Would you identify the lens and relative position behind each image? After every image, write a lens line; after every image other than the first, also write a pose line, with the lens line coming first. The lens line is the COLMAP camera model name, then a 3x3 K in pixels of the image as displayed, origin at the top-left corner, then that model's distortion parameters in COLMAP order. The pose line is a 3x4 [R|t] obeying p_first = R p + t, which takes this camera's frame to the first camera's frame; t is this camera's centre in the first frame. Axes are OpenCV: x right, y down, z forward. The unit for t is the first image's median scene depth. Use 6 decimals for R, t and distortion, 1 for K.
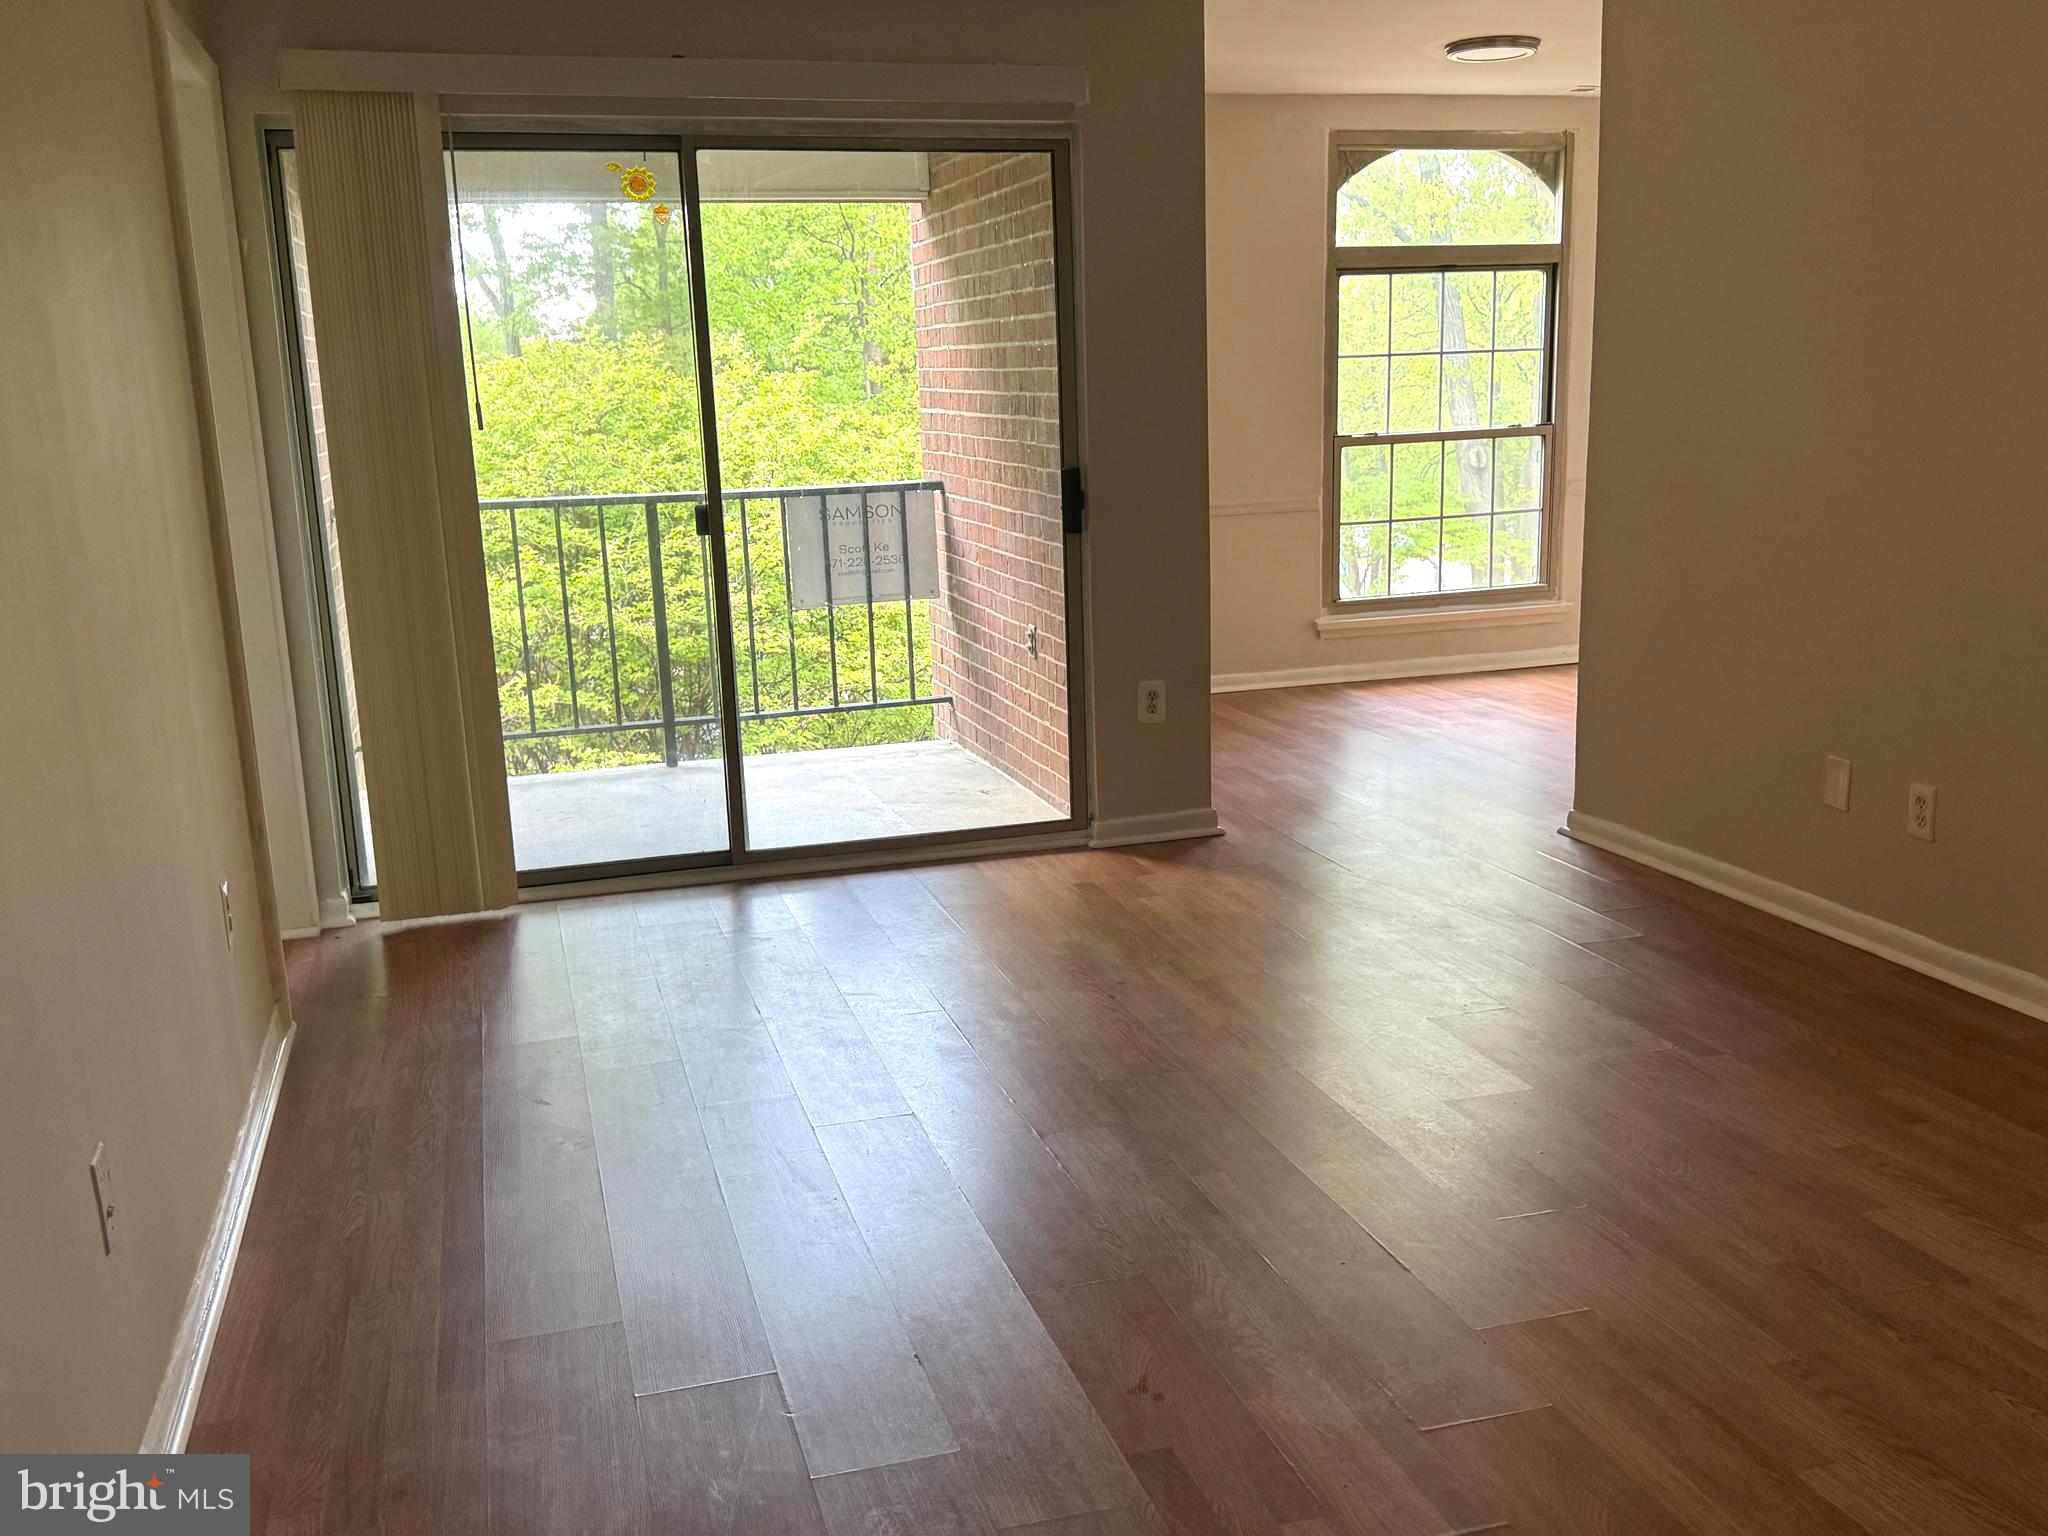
lens RADIAL K [[1821.3, 0, 1024.0], [0, 1821.3, 768.0], [0, 0, 1]] dist [0.179681, -0.363847]
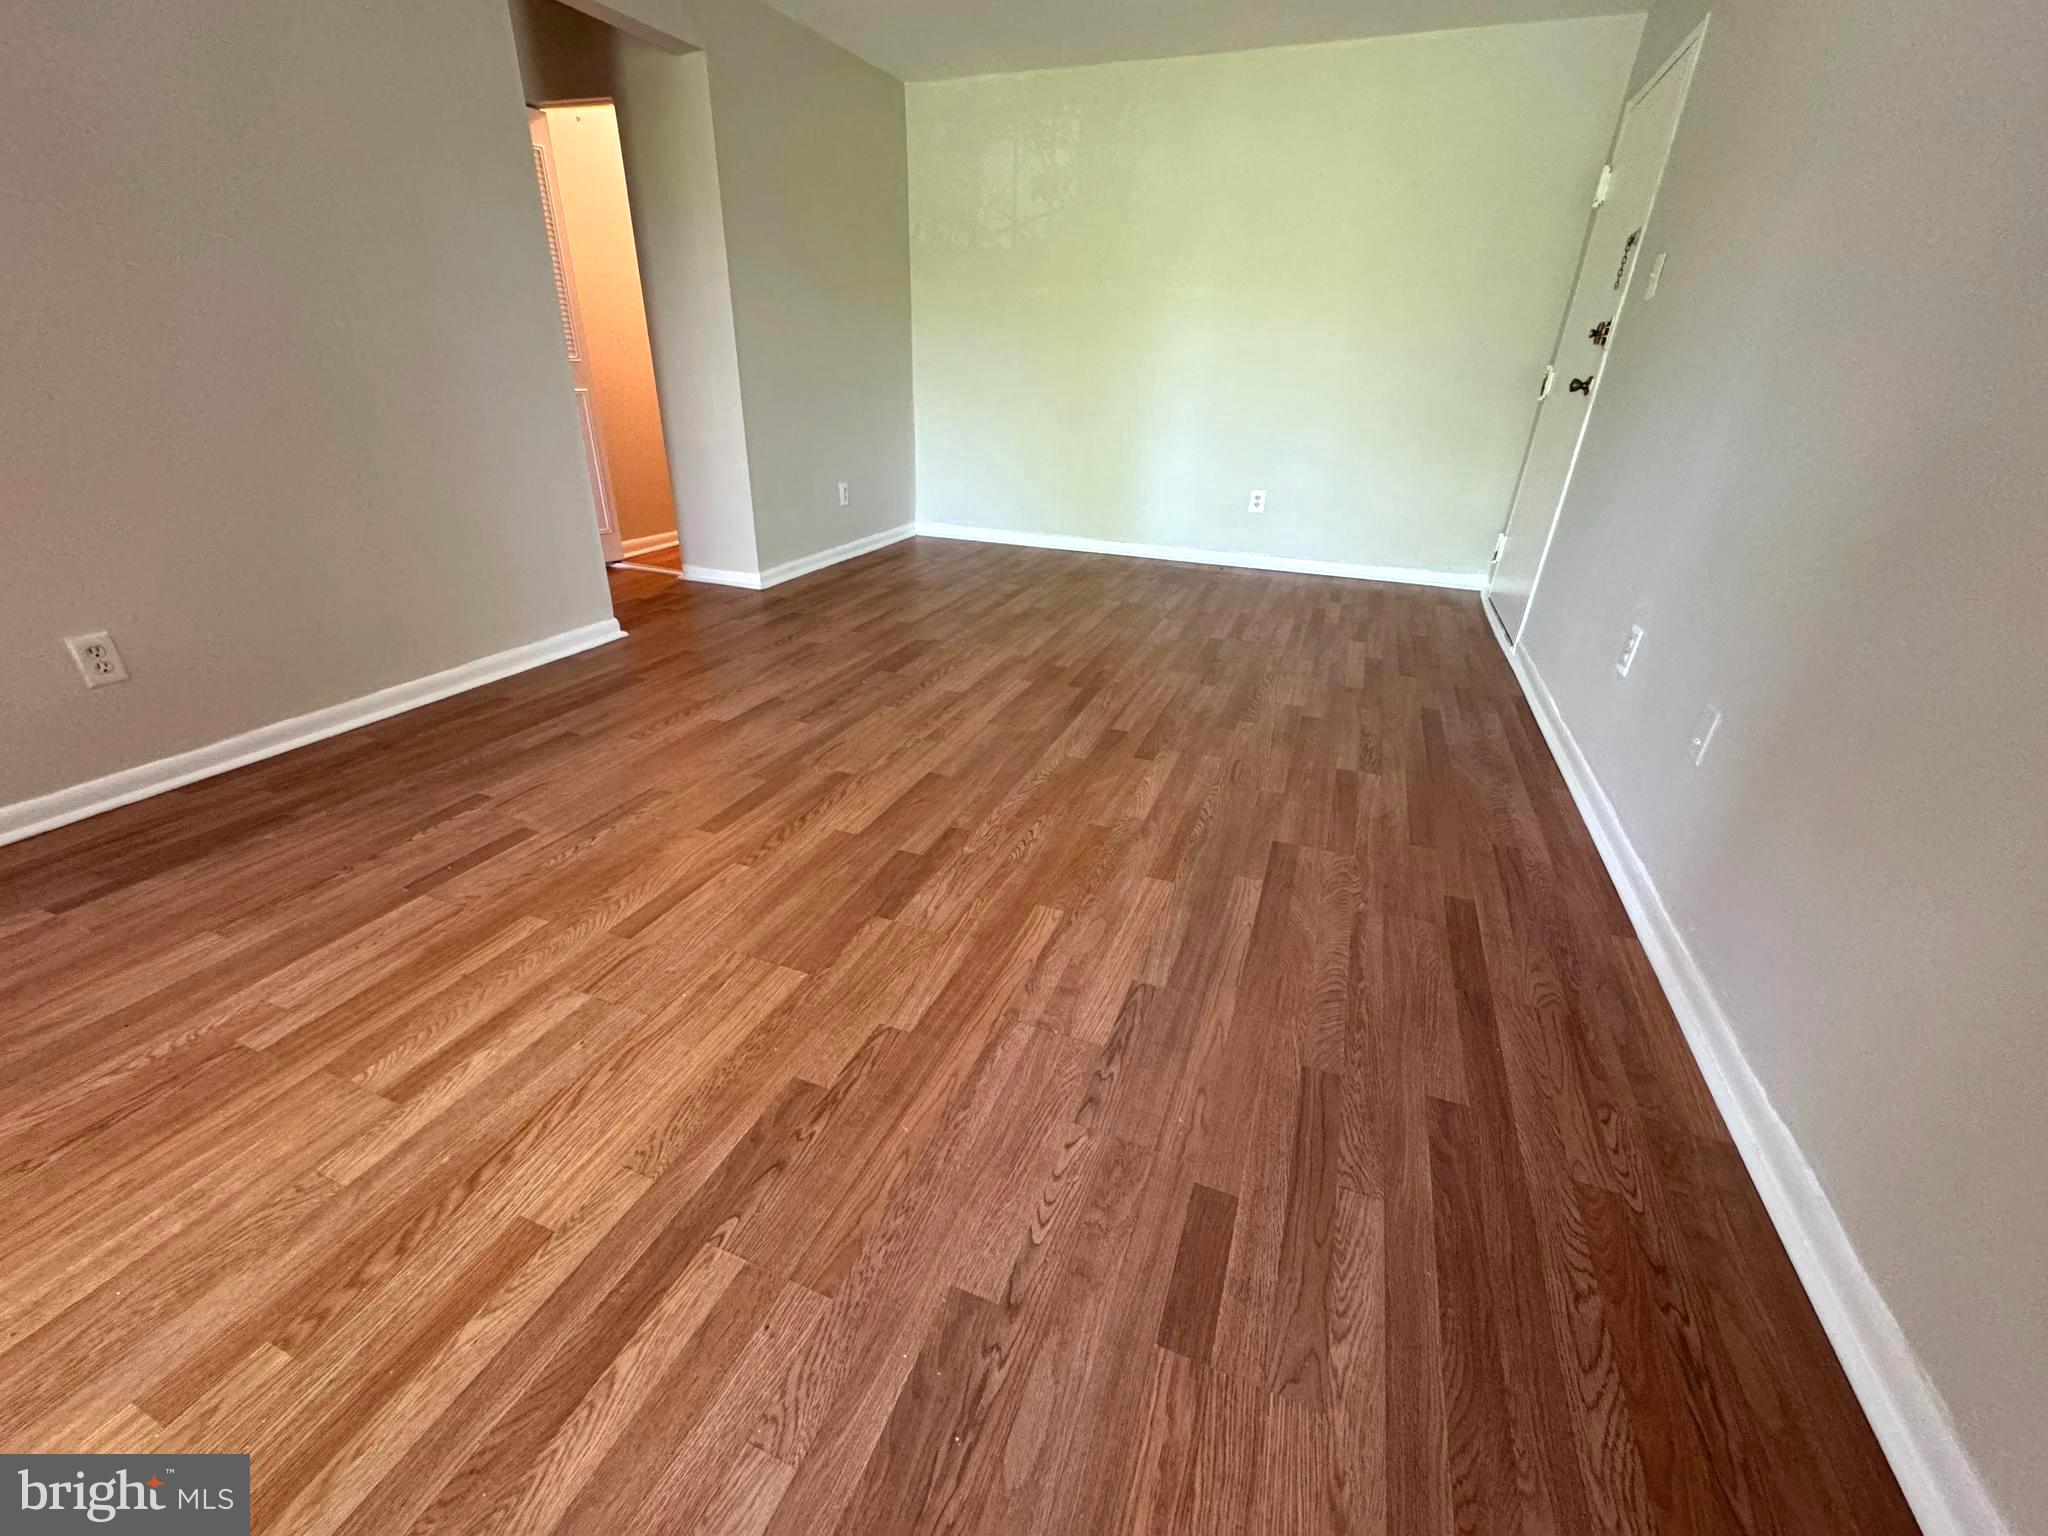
lens RADIAL K [[826.0, 0, 1024.0], [0, 826.0, 768.0], [0, 0, 1]] dist [0.000963, 0.000031]
pose [[-0.788462, -0.262517, 0.556249, -0.179740], [0.117238, 0.823625, 0.554884, -0.100793], [-0.603807, 0.502719, -0.618620, 0.780794]]
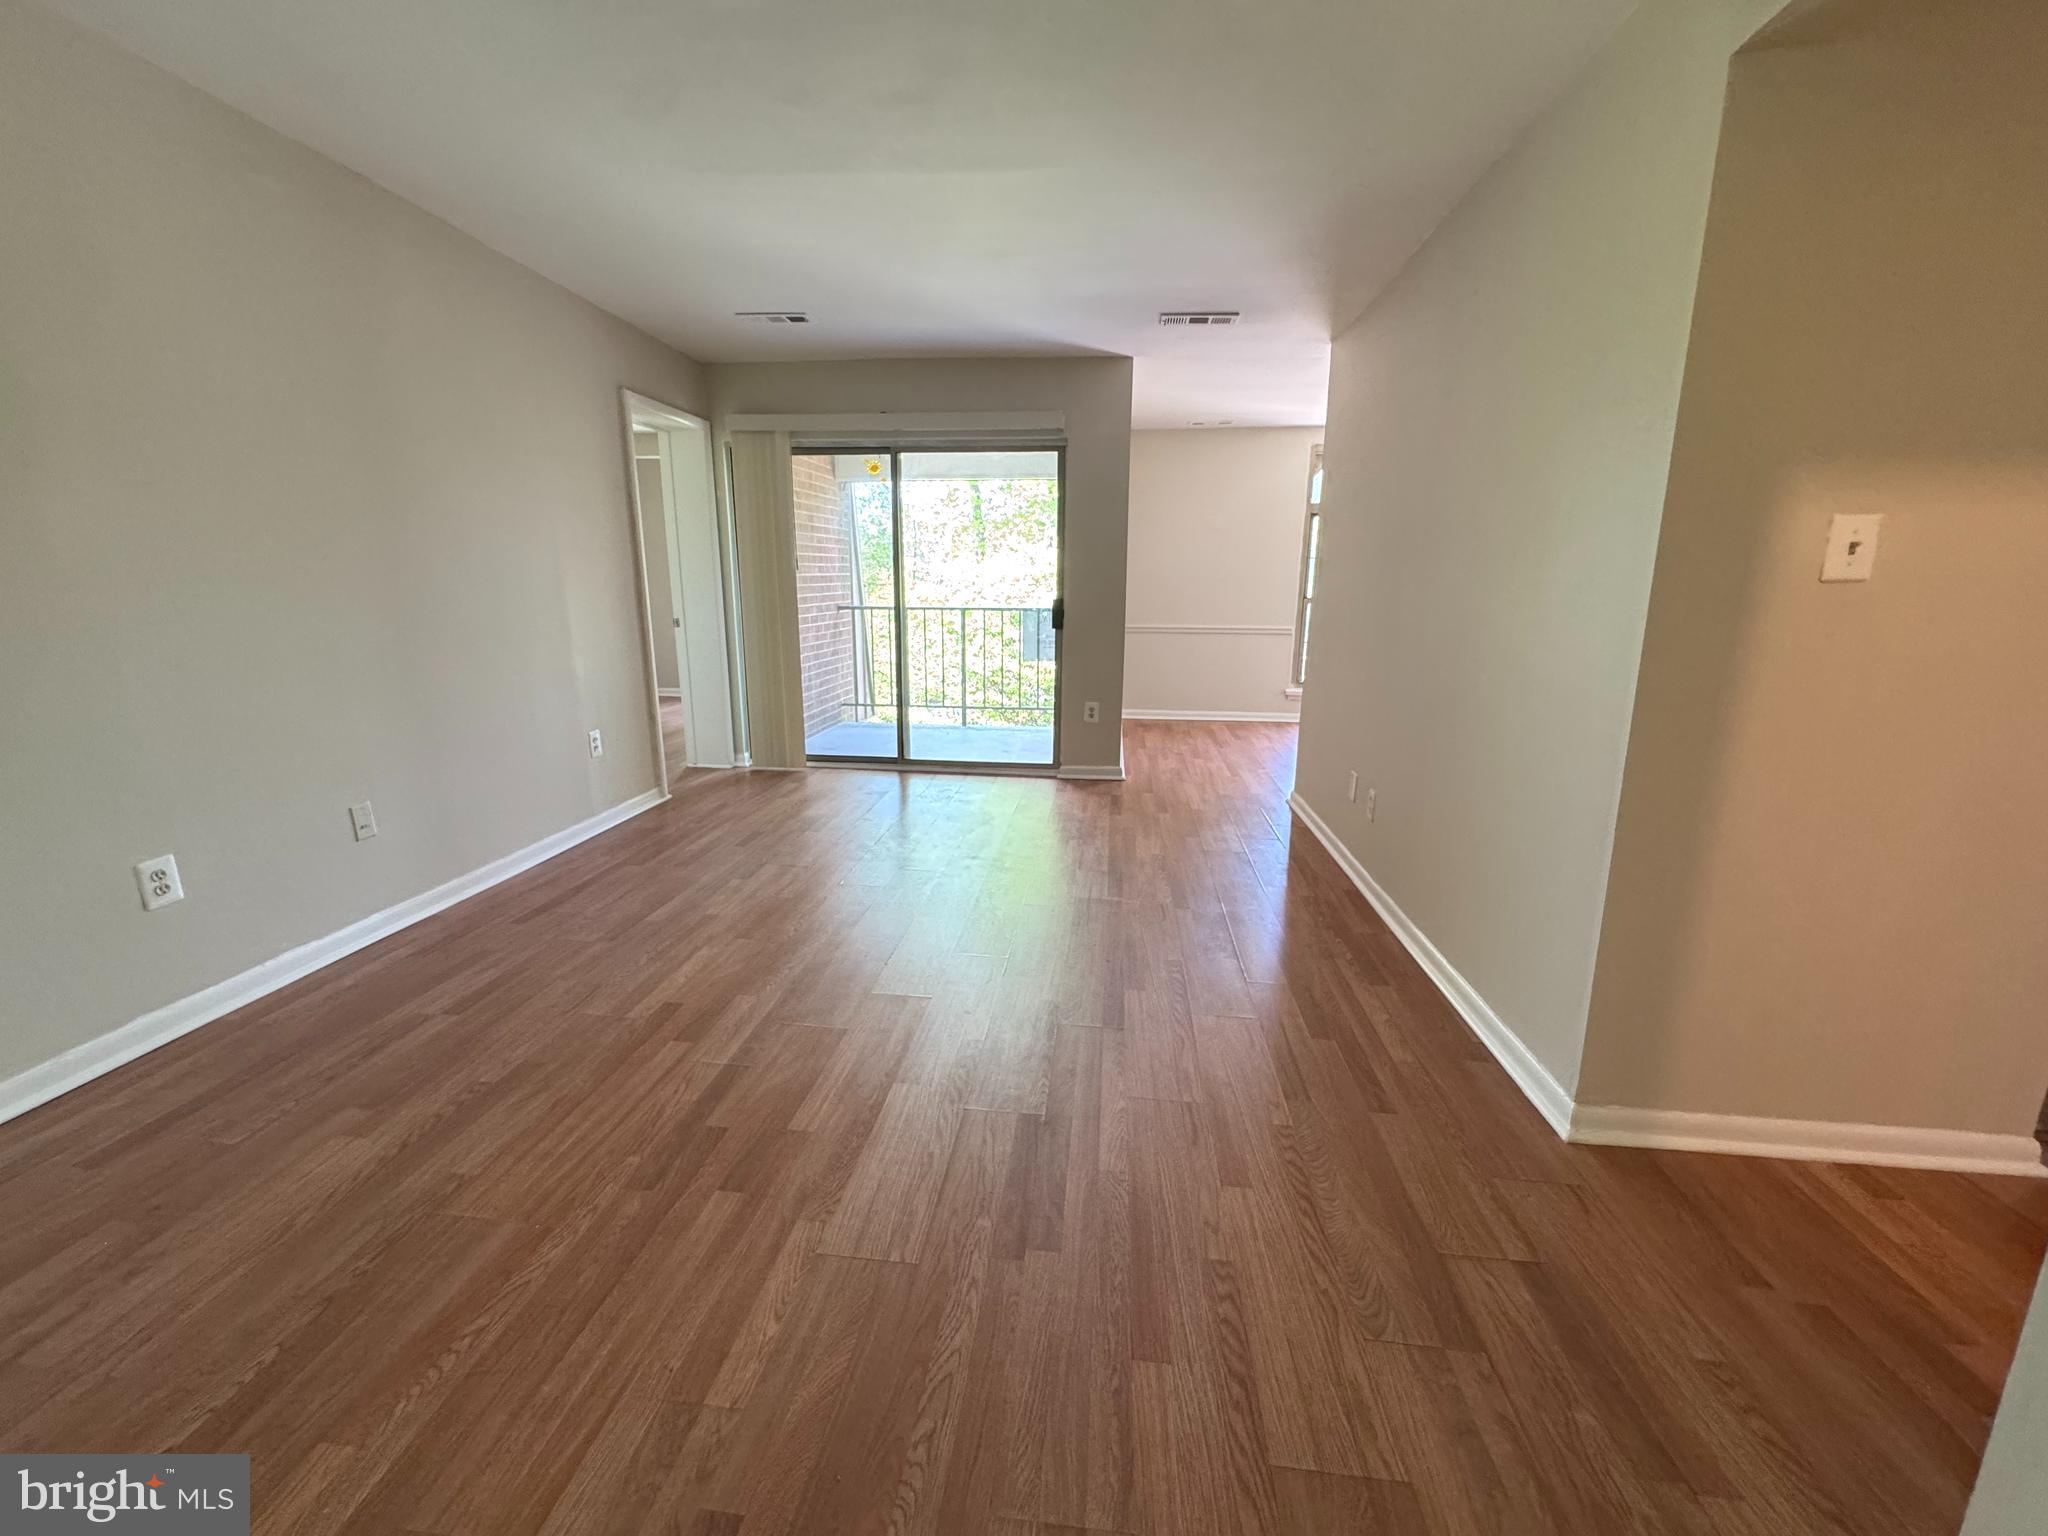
lens RADIAL K [[826.0, 0, 1024.0], [0, 826.0, 768.0], [0, 0, 1]] dist [0.000963, 0.000031]
pose [[0.919769, 0.125711, -0.371781, 0.362631], [-0.116626, 0.992067, 0.046924, -0.008599], [0.374730, 0.000200, 0.927134, 0.092806]]
